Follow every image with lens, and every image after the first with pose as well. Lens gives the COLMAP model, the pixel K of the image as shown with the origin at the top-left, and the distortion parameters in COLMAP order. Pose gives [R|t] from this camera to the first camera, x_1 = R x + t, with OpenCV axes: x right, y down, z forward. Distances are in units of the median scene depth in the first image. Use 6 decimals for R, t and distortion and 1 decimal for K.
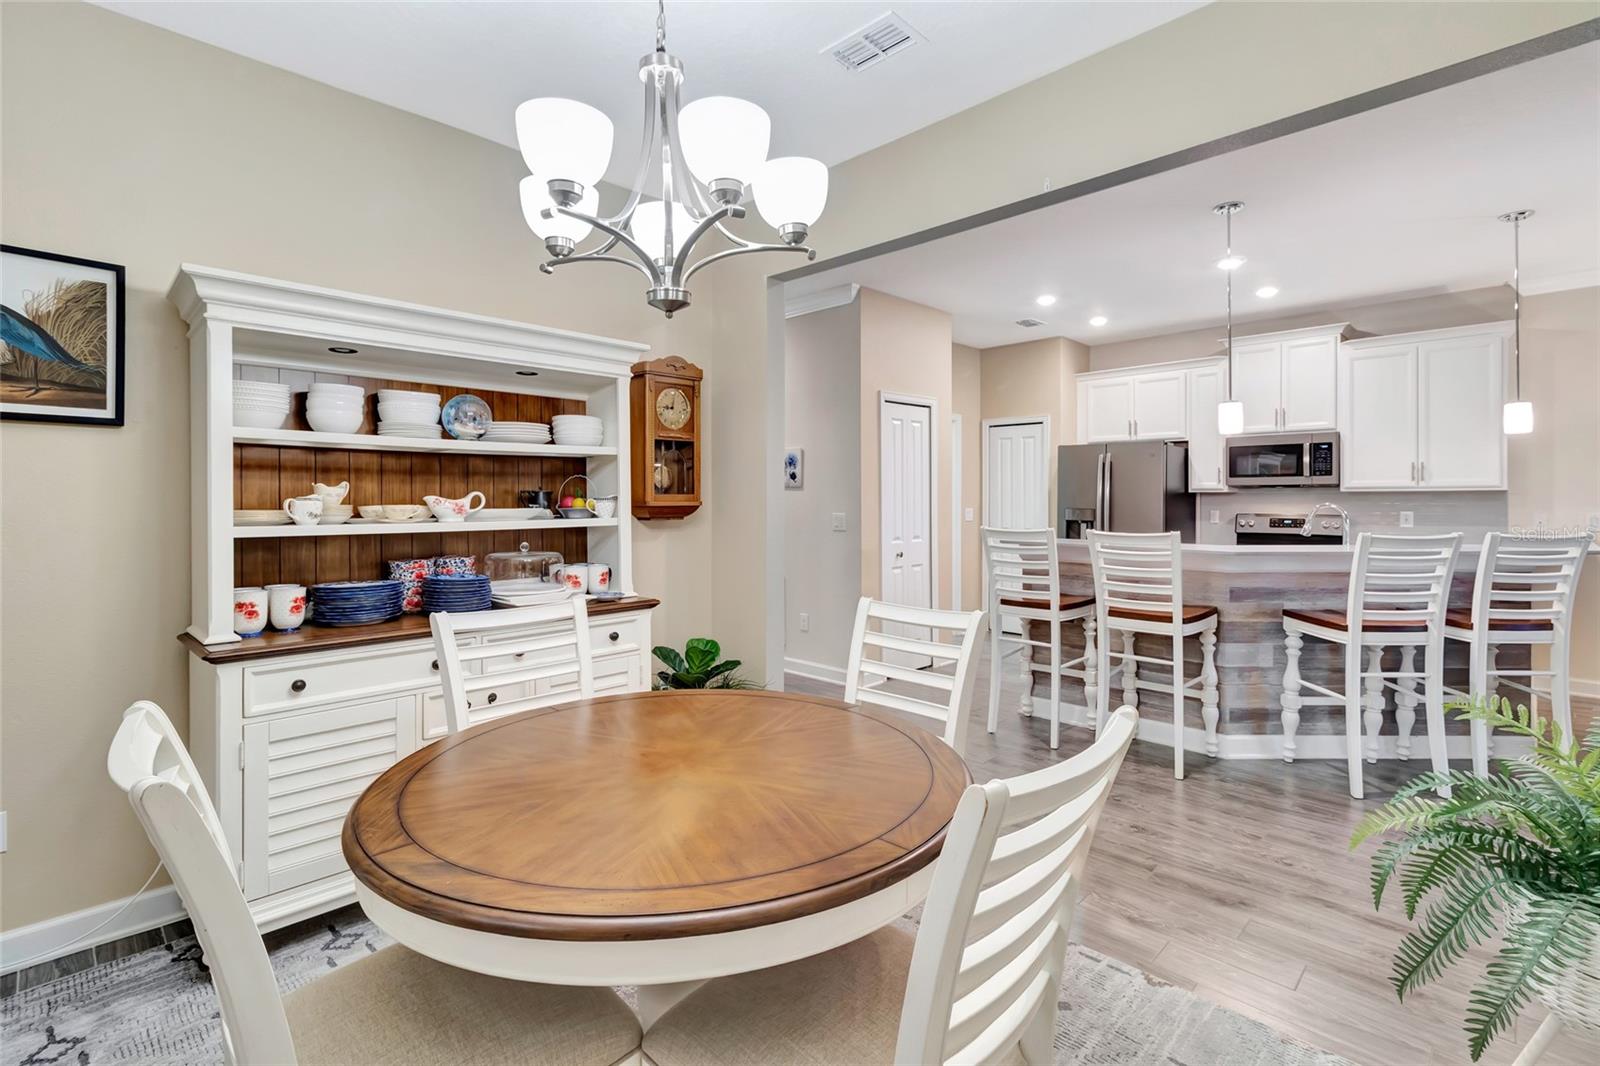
lens RADIAL K [[740.2, 0, 812.9], [0, 740.2, 486.2], [0, 0, 1]] dist [0.003648, 0.000739]
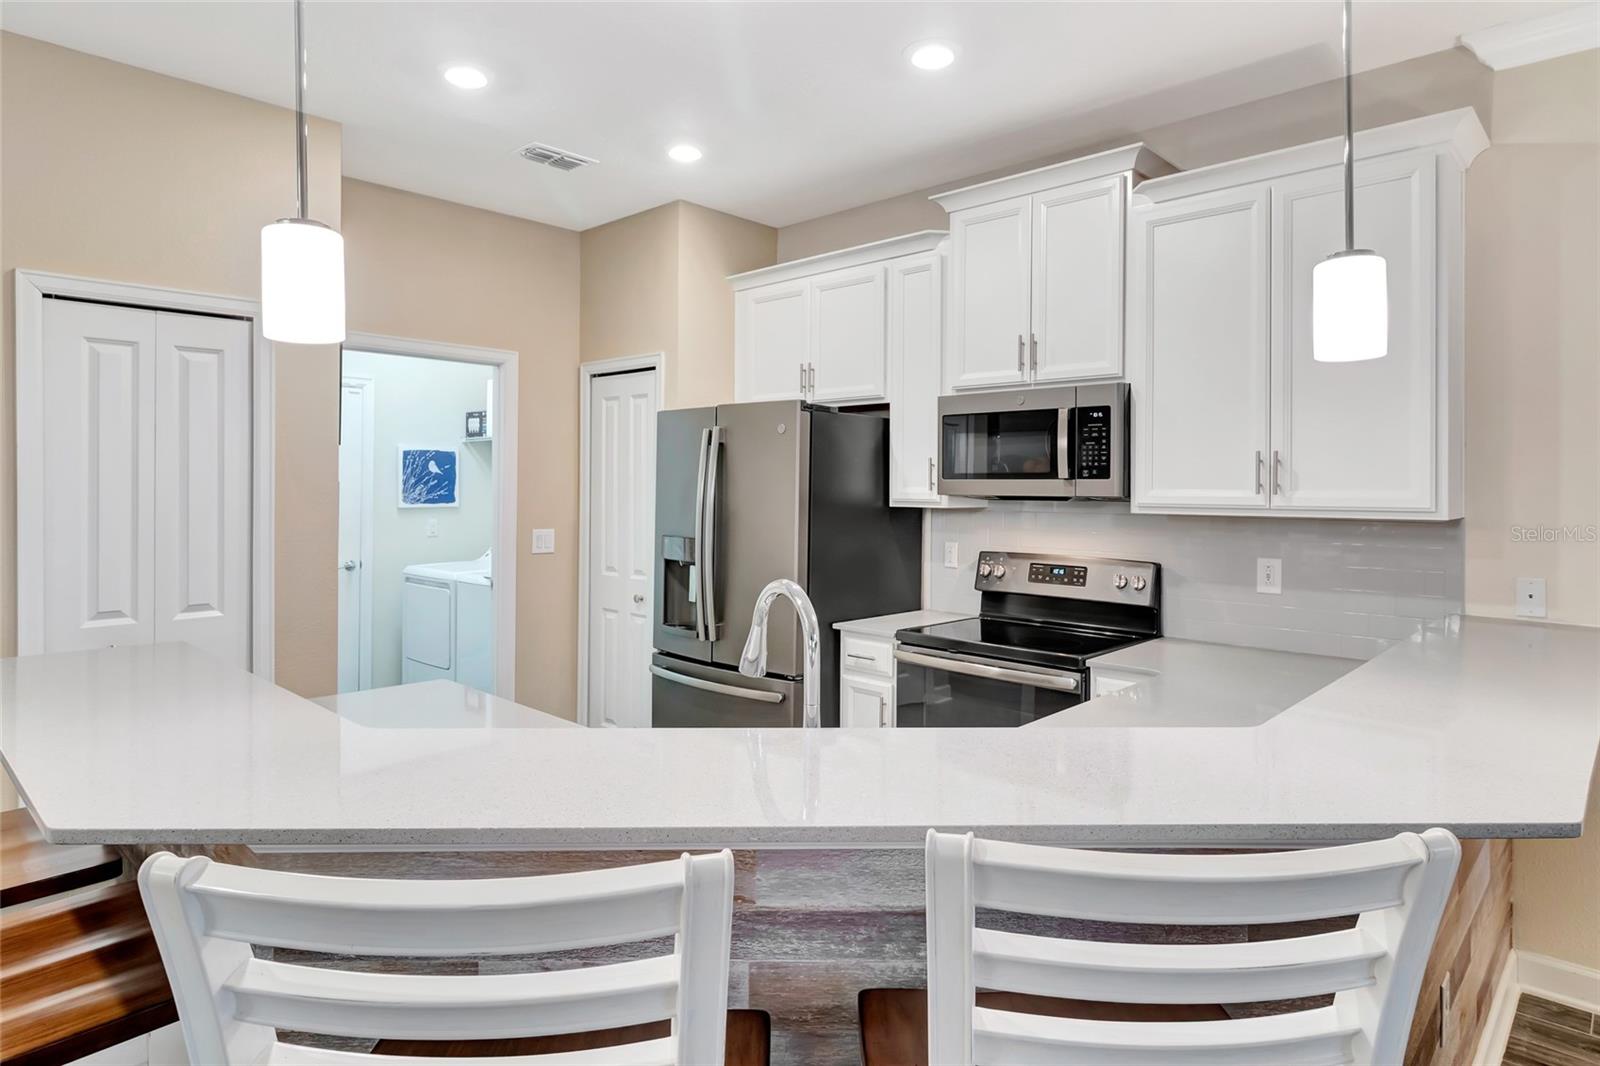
lens RADIAL K [[911.0, 0, 815.6], [0, 911.0, 481.0], [0, 0, 1]] dist [-0.003151, -0.001731]
pose [[0.999833, 0.008825, 0.015995, 0.512338], [-0.008965, 0.999922, 0.008700, -0.016165], [-0.015917, -0.008842, 0.999834, 0.443958]]
